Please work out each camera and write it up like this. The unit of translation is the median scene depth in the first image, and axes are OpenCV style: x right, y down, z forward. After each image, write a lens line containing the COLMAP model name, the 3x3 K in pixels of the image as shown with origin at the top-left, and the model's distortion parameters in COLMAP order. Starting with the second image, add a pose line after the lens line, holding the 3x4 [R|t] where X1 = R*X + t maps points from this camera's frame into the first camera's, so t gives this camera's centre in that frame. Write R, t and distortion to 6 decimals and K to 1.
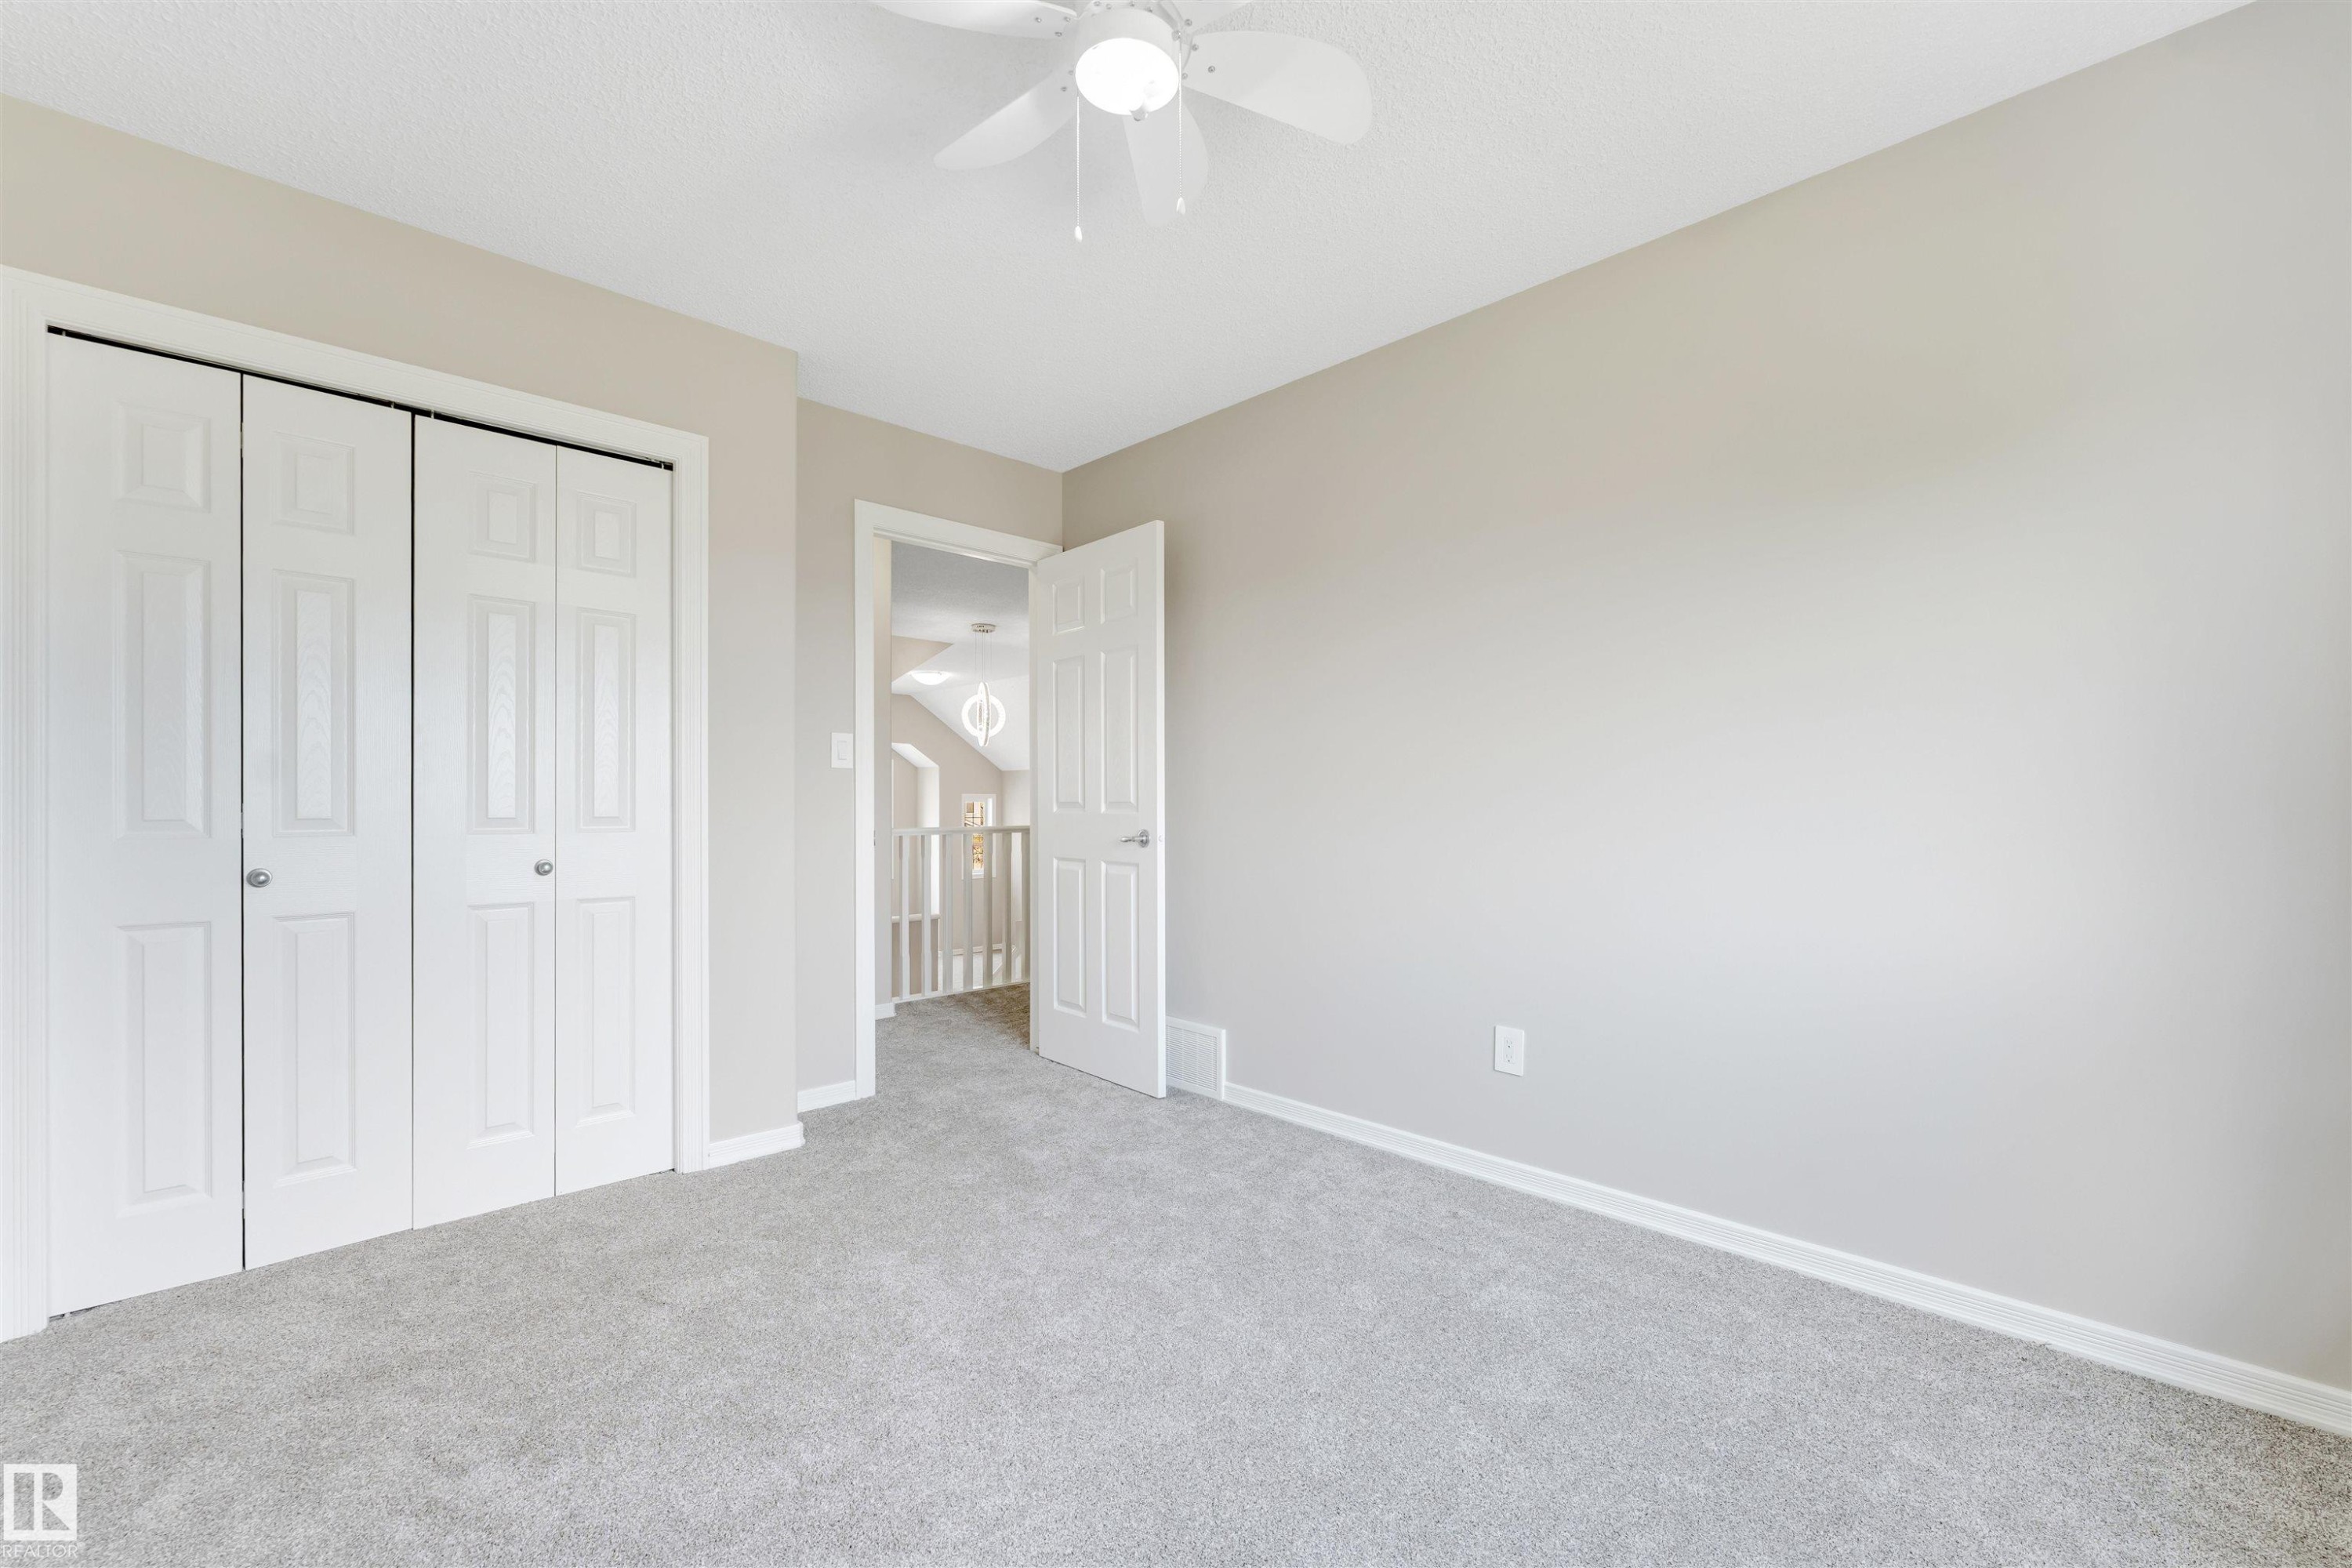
lens RADIAL K [[963.5, 0, 1158.6], [0, 963.5, 802.6], [0, 0, 1]] dist [-0.003492, -0.000555]
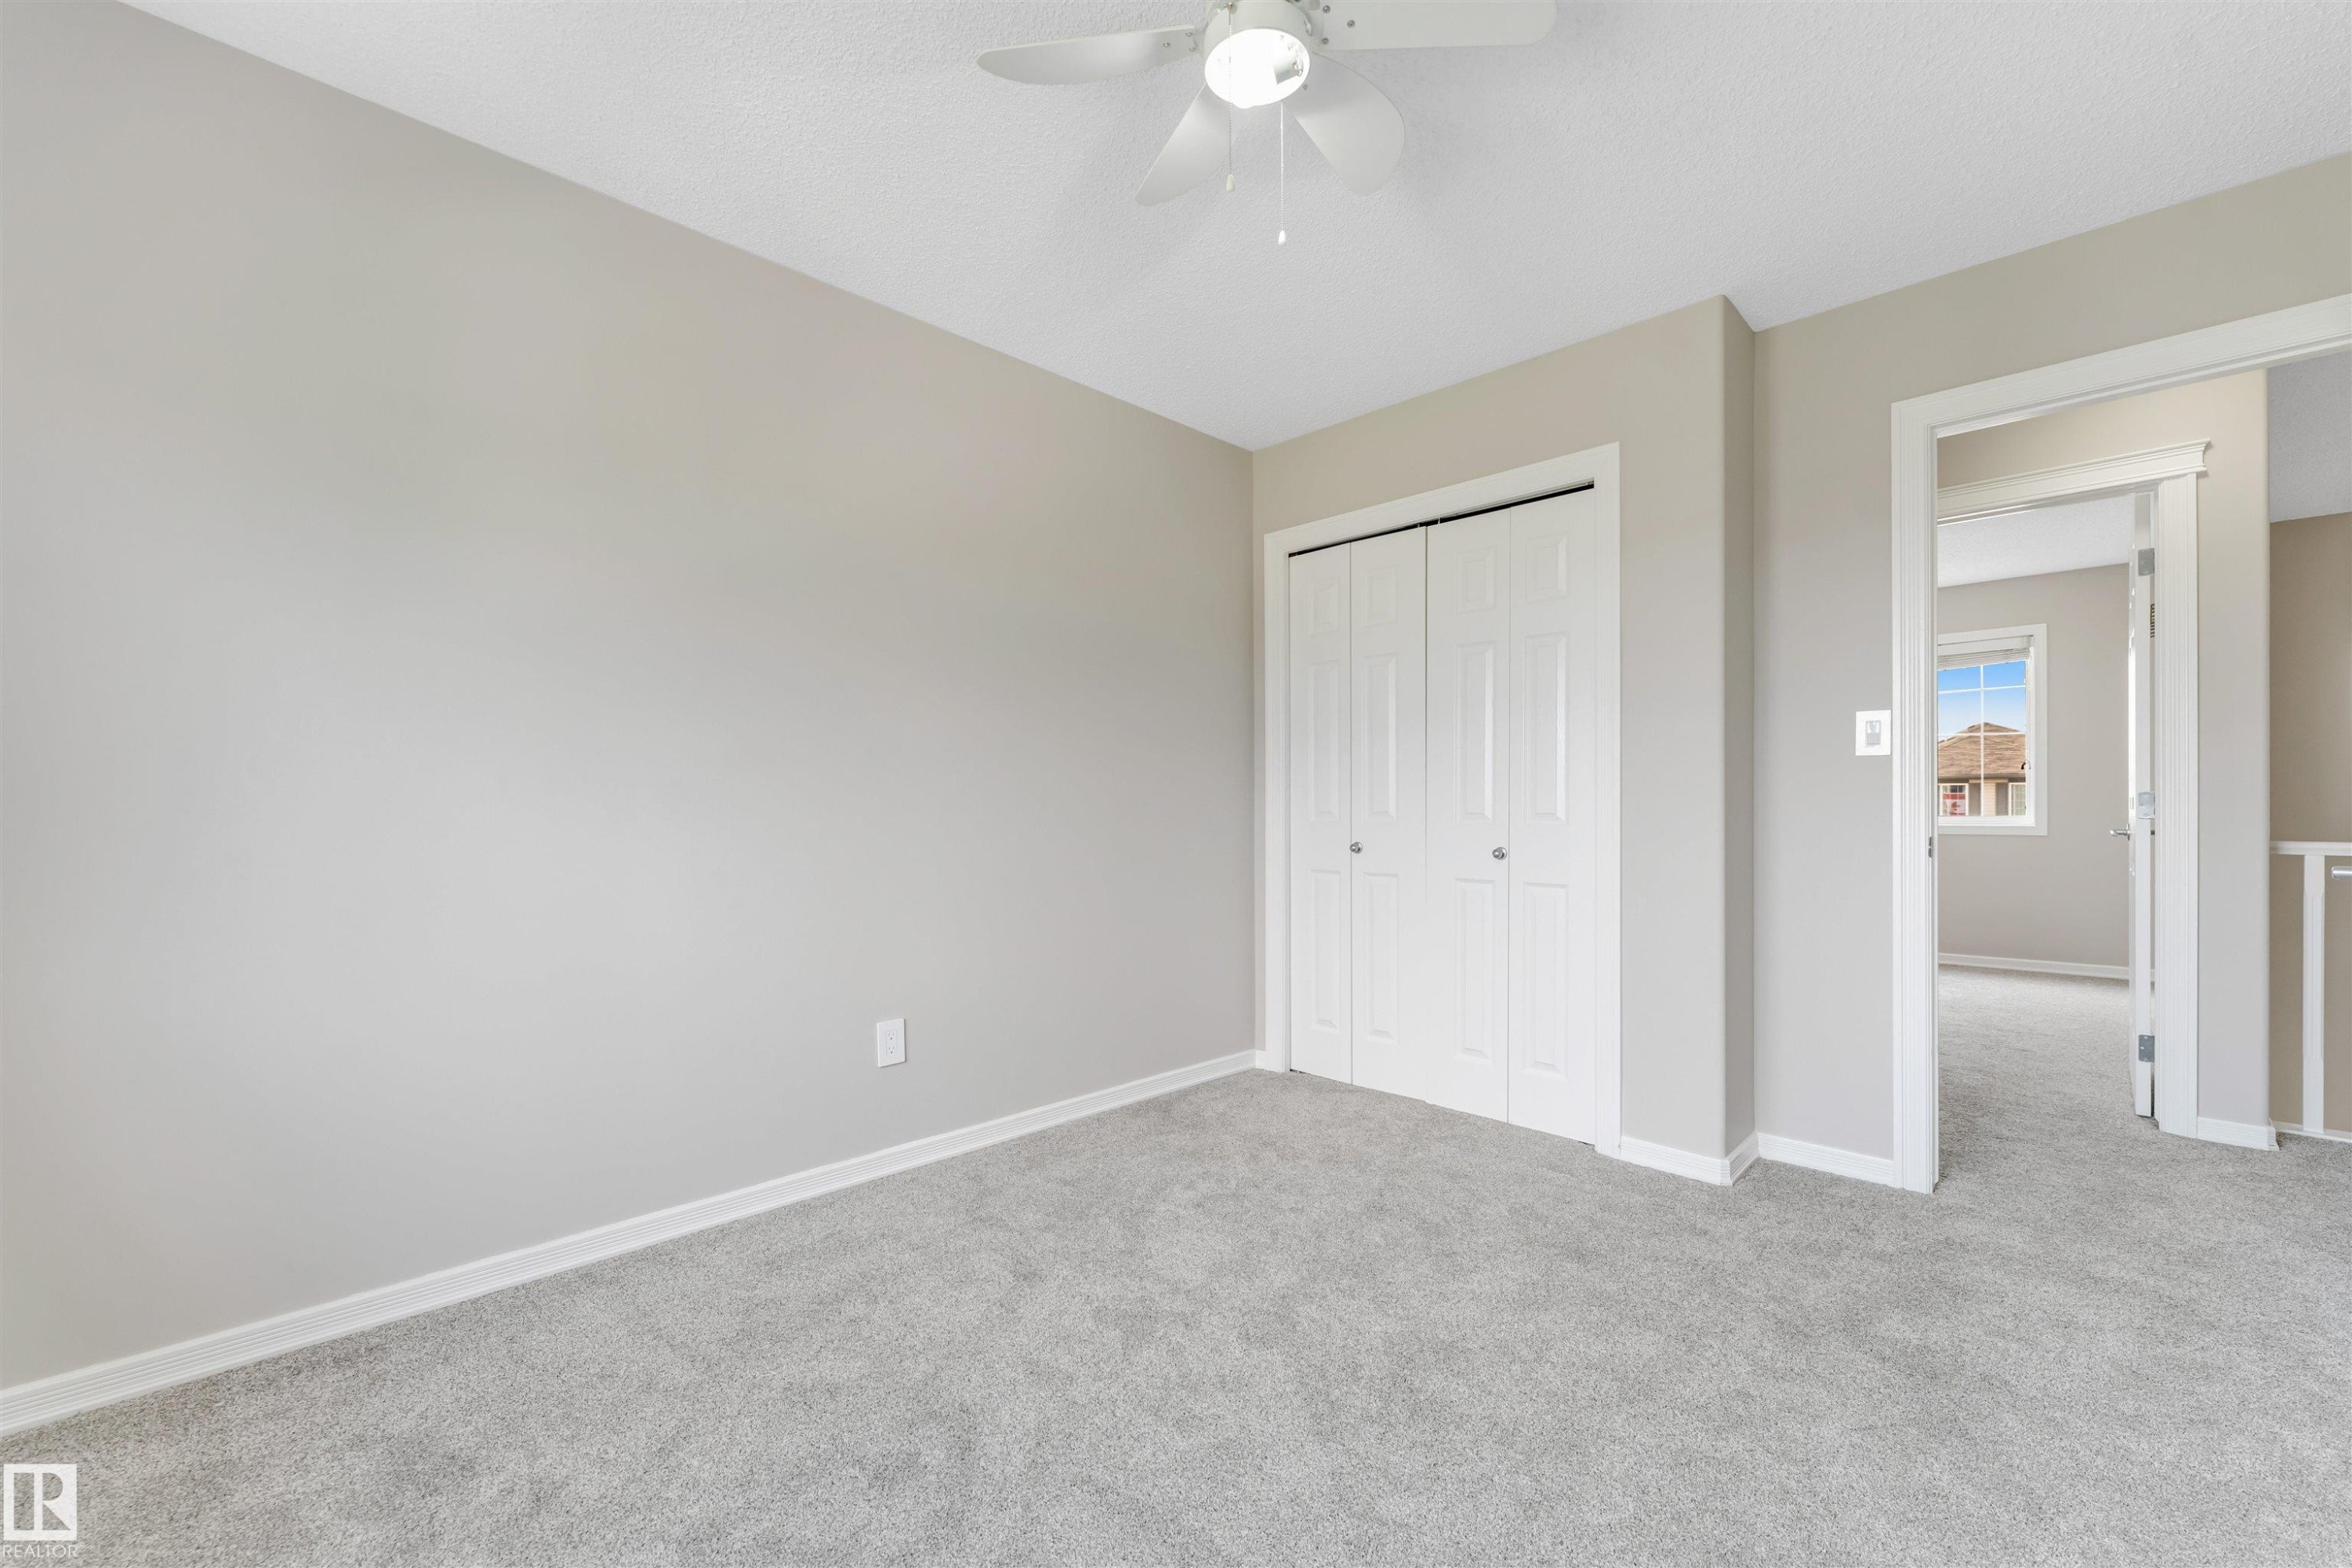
lens RADIAL K [[963.5, 0, 1165.8], [0, 963.5, 802.5], [0, 0, 1]] dist [-0.003492, -0.000555]
pose [[0.020354, -0.000269, -0.999793, 0.581620], [0.001528, 0.999999, -0.000238, 0.002066], [0.999792, -0.001522, 0.020355, 0.536224]]
